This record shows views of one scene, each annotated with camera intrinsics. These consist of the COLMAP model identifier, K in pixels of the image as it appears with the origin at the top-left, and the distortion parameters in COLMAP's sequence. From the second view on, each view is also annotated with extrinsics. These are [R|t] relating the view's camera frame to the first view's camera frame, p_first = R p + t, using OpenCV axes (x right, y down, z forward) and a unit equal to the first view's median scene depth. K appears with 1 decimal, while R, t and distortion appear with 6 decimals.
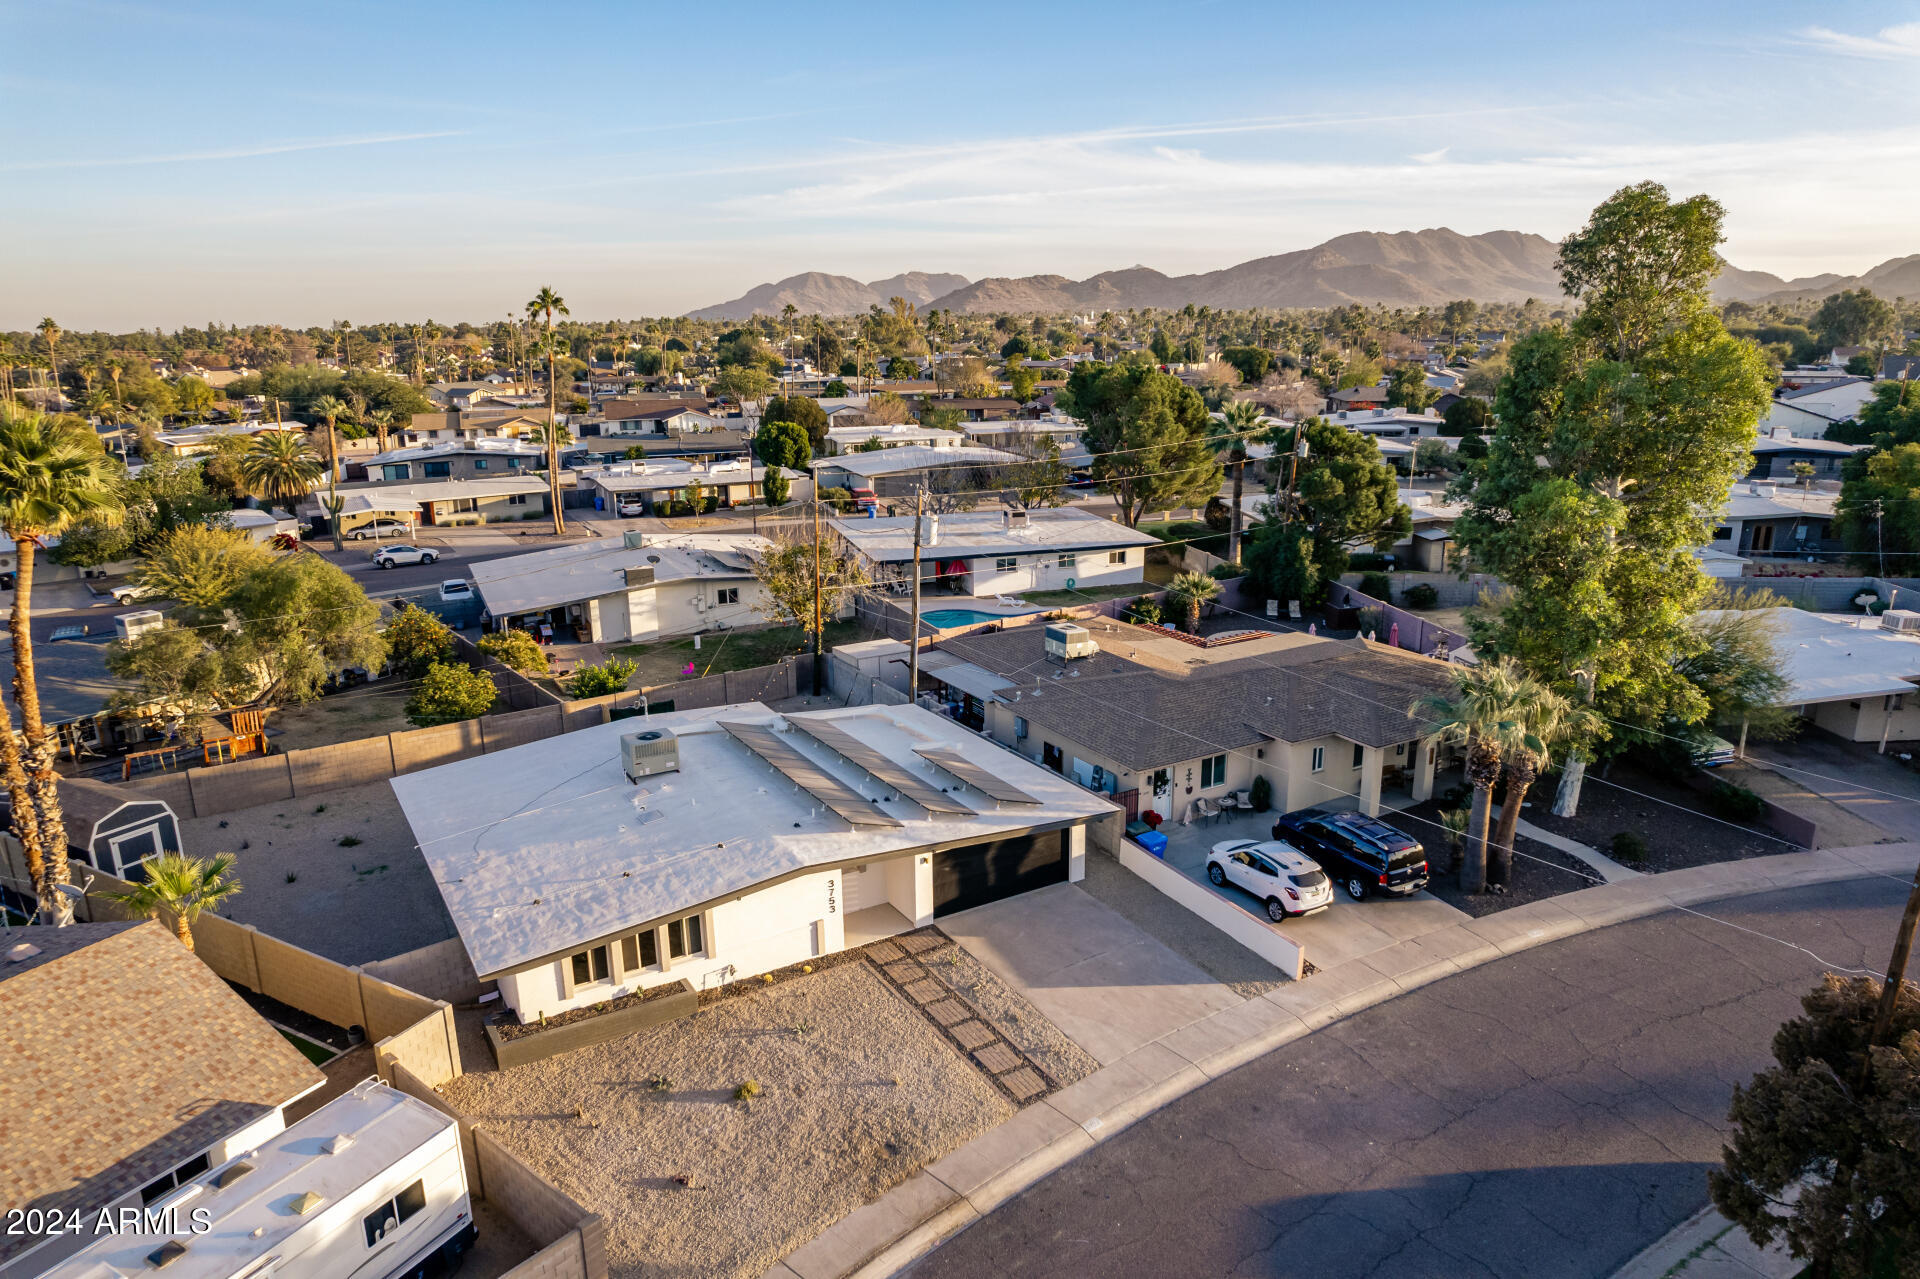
lens RADIAL K [[1206.8, 0, 954.2], [0, 1206.8, 638.6], [0, 0, 1]] dist [-0.041252, 0.009887]
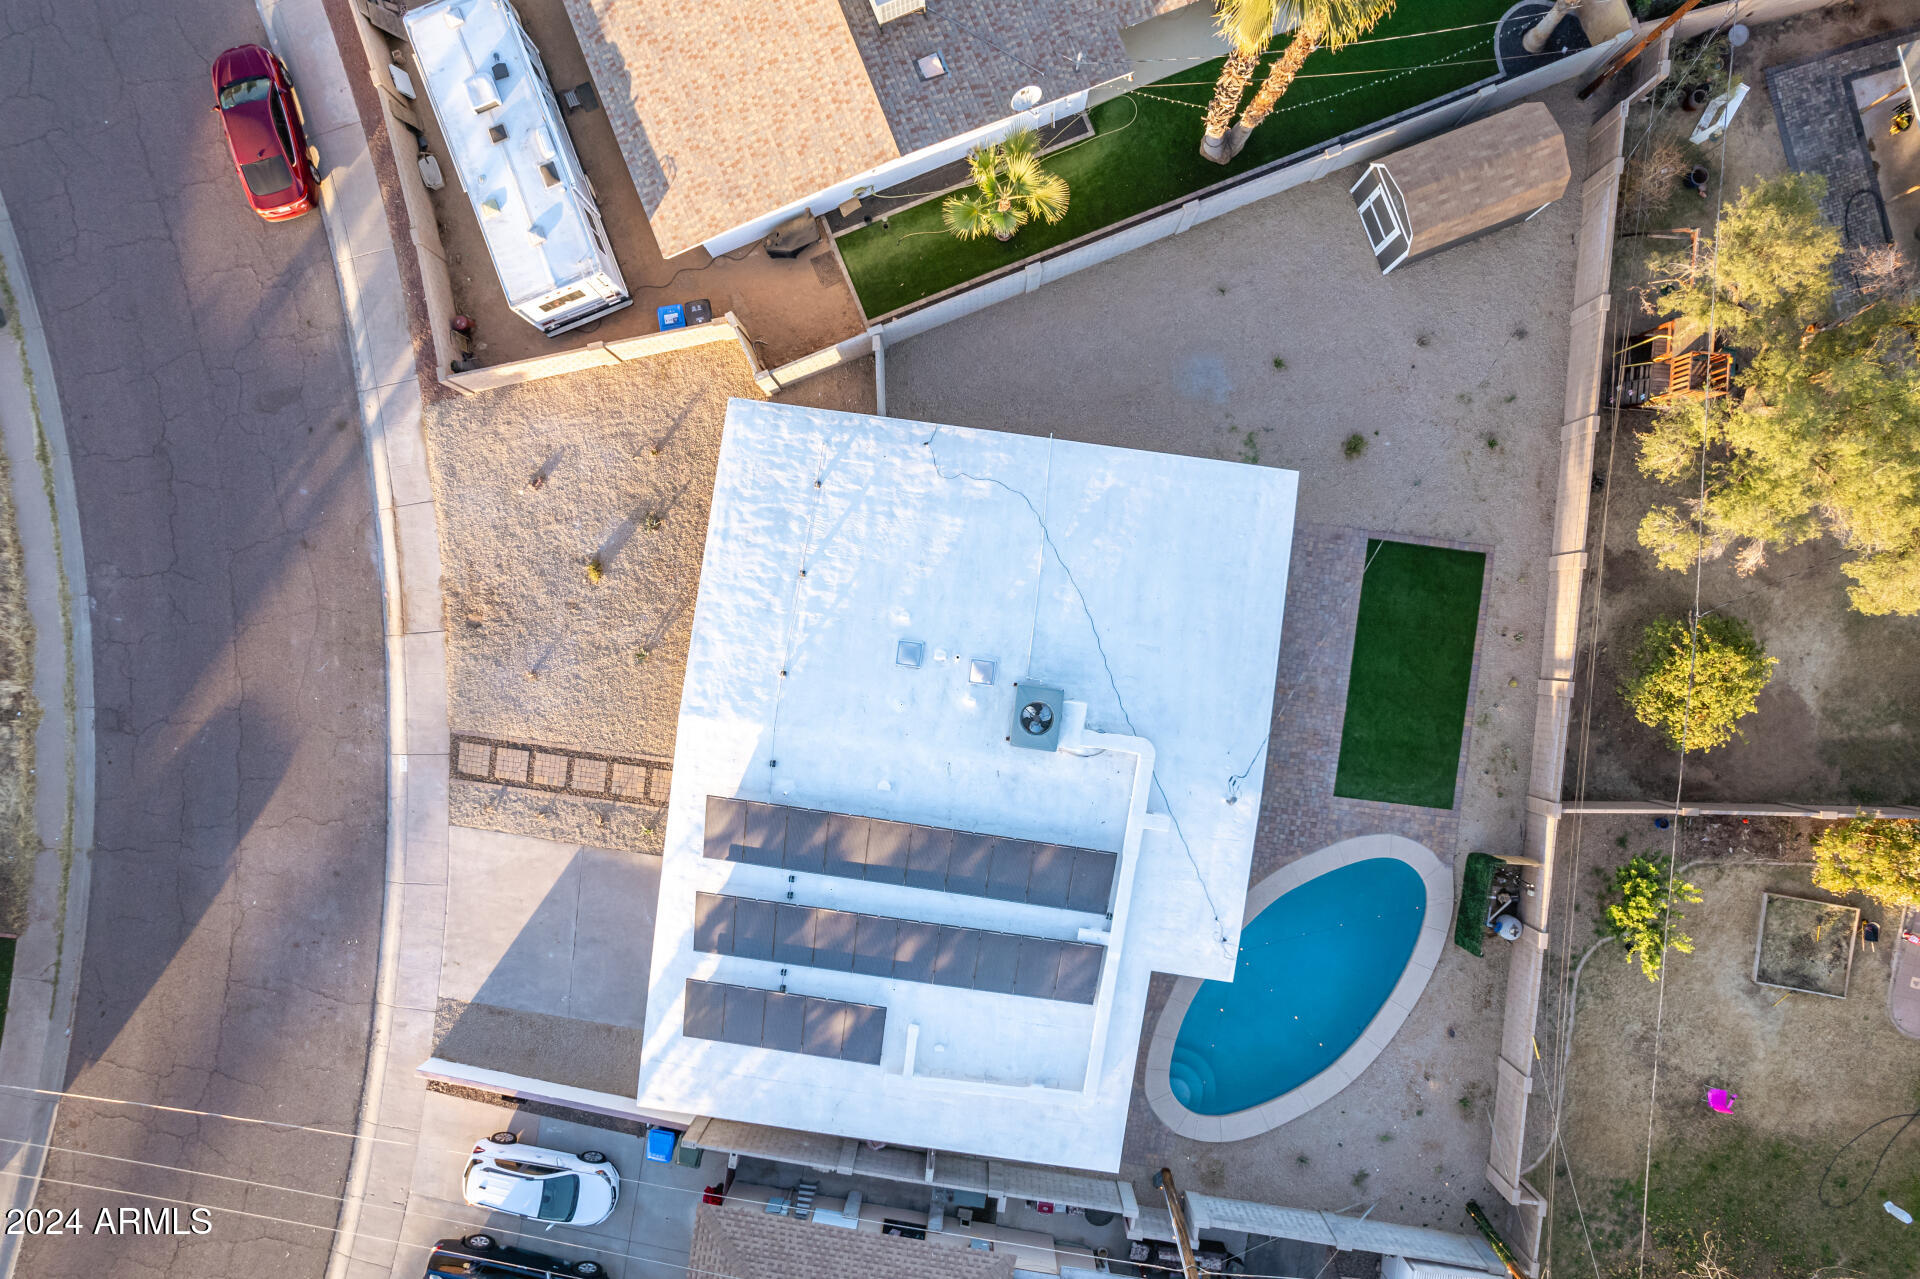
lens RADIAL K [[1206.8, 0, 950.7], [0, 1206.8, 655.1], [0, 0, 1]] dist [-0.041252, 0.009887]
pose [[-0.630890, 0.774726, 0.042153, -0.366969], [-0.160754, -0.183673, 0.969754, -0.838983], [0.759036, 0.605031, 0.240418, 0.978611]]
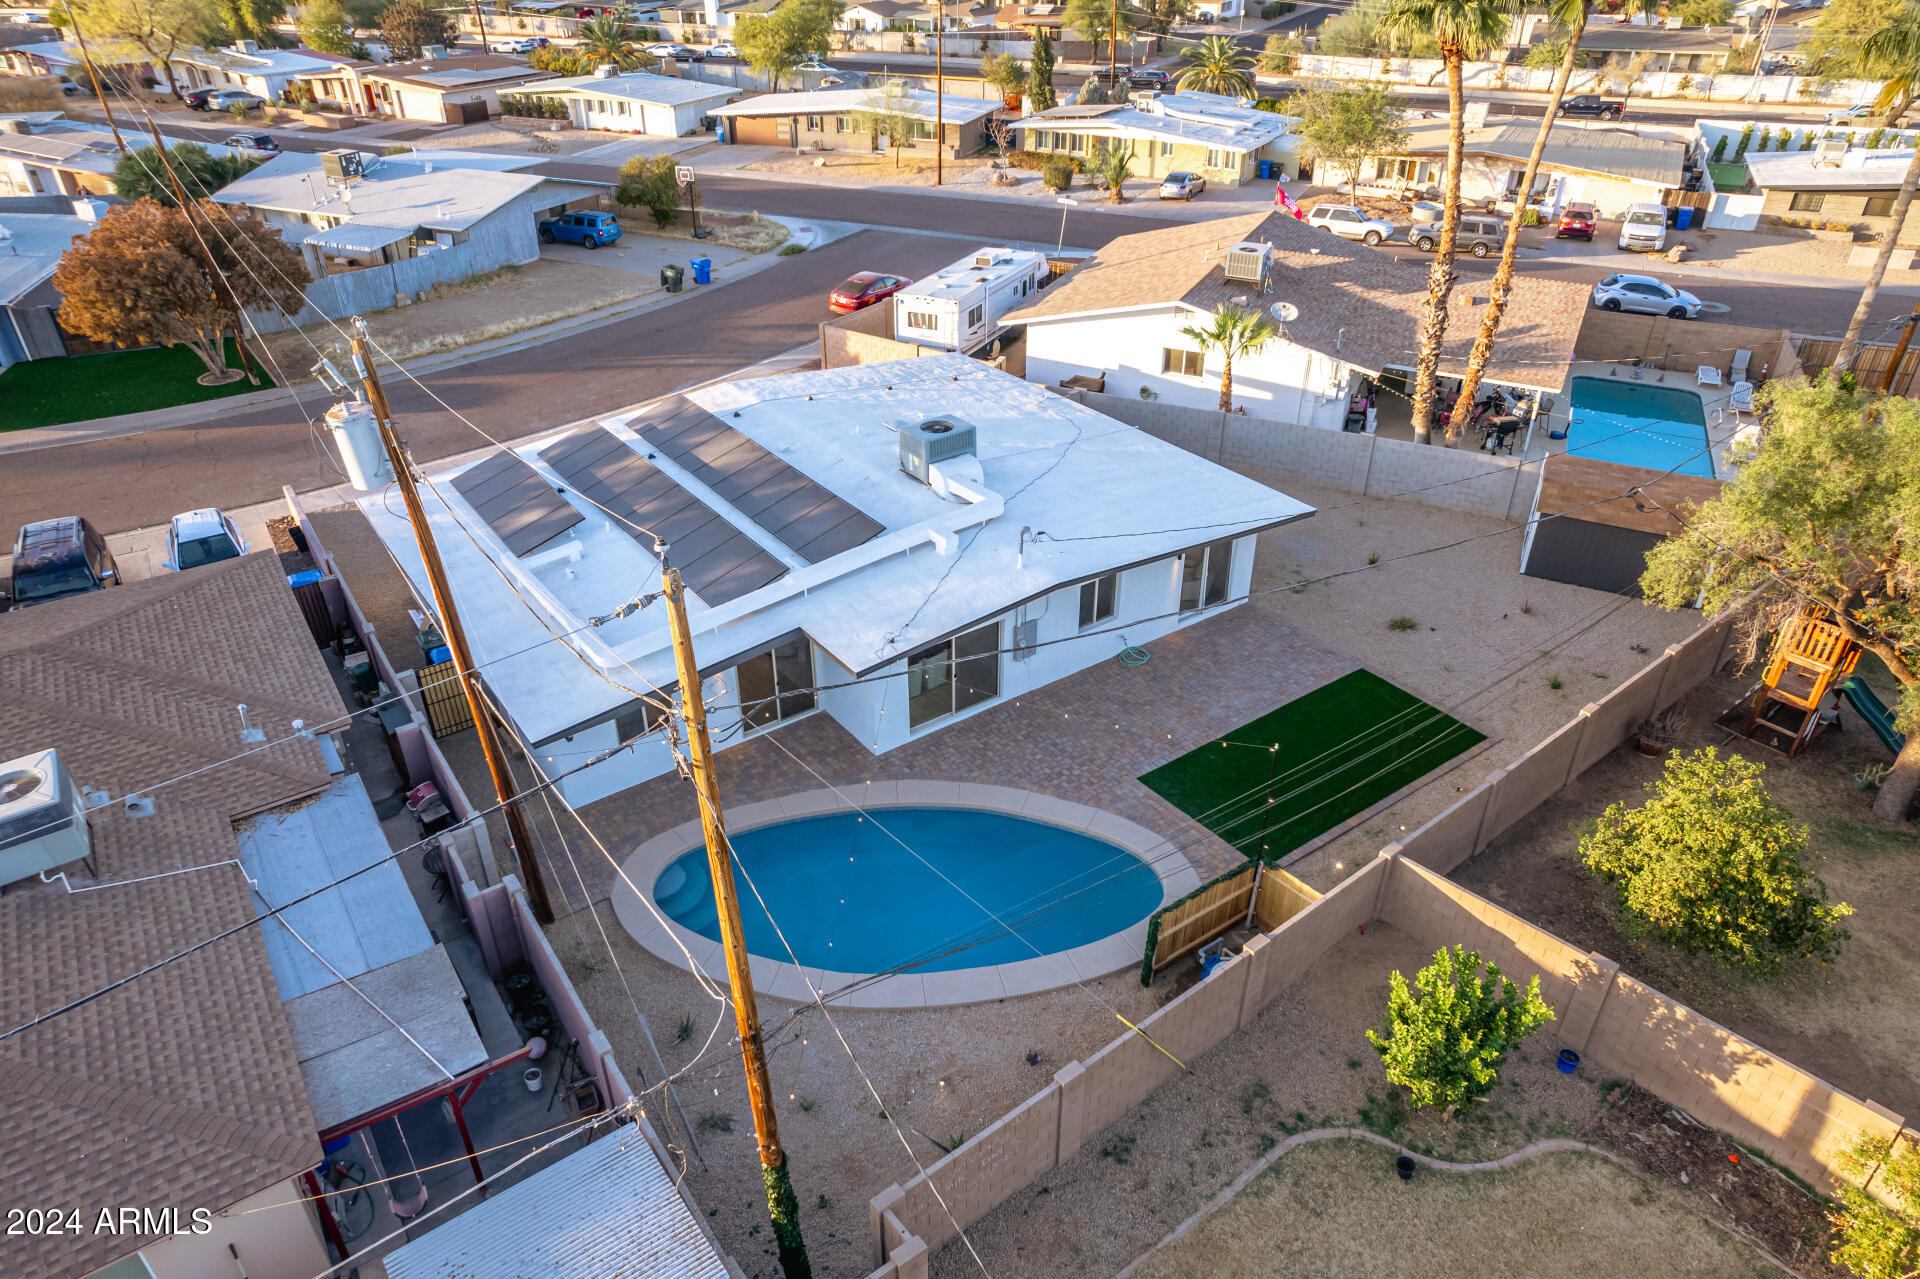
lens RADIAL K [[1206.8, 0, 947.8], [0, 1206.8, 642.3], [0, 0, 1]] dist [-0.041252, 0.009887]
pose [[-0.997241, 0.047884, -0.056715, -0.267373], [-0.008572, 0.684674, 0.728799, -0.469632], [0.073729, 0.727275, -0.682375, 2.155144]]
